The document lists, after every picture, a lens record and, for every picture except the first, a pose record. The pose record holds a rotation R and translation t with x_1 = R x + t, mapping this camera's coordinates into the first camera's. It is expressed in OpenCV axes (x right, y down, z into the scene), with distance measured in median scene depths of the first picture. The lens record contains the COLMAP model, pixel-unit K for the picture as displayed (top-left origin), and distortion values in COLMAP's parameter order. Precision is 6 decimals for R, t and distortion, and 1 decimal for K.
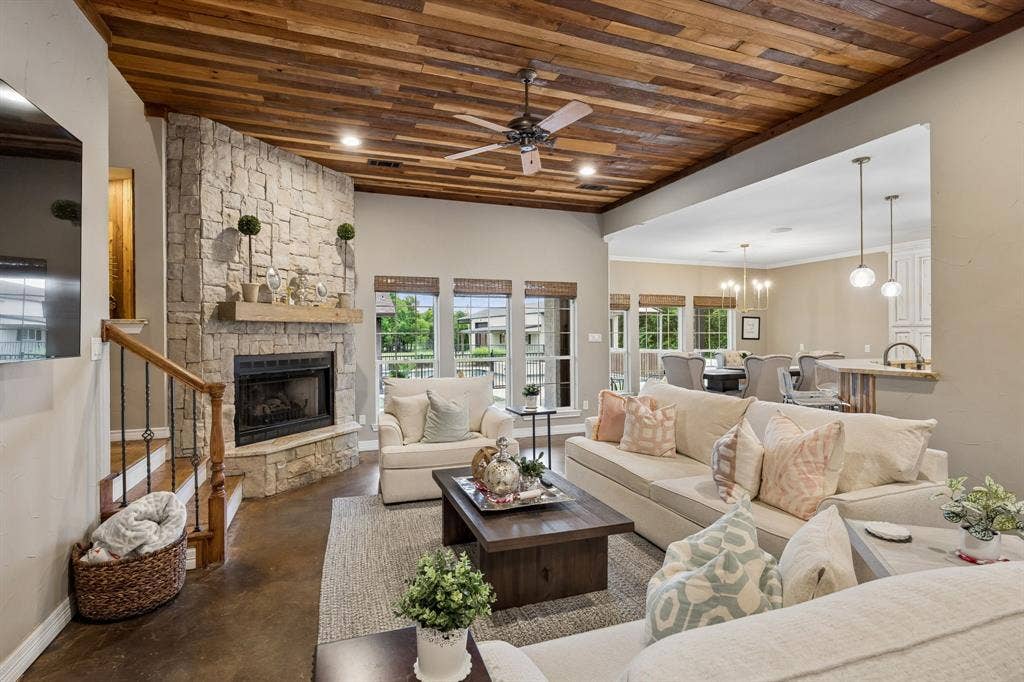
lens RADIAL K [[502.1, 0, 512.0], [0, 502.1, 341.0], [0, 0, 1]] dist [-0.002121, -0.000205]
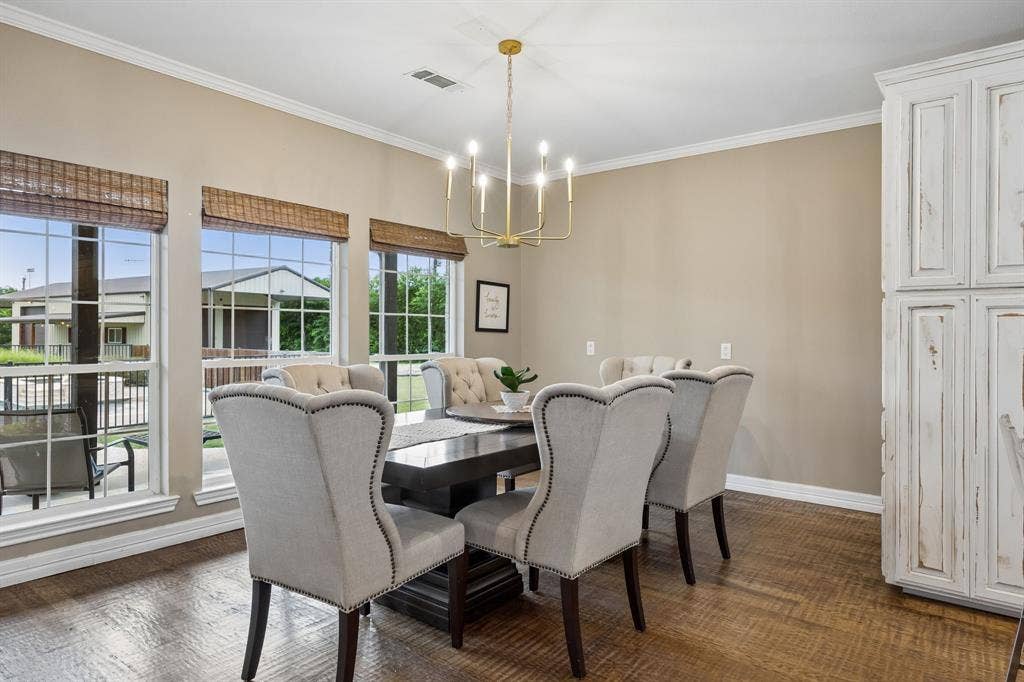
lens RADIAL K [[615.9, 0, 512.0], [0, 615.9, 341.0], [0, 0, 1]] dist [-0.002027, -0.000282]
pose [[0.854000, 0.002202, 0.520269, 0.213034], [-0.003139, 0.999995, 0.000920, 0.005065], [-0.520264, -0.002419, 0.854002, 0.547733]]
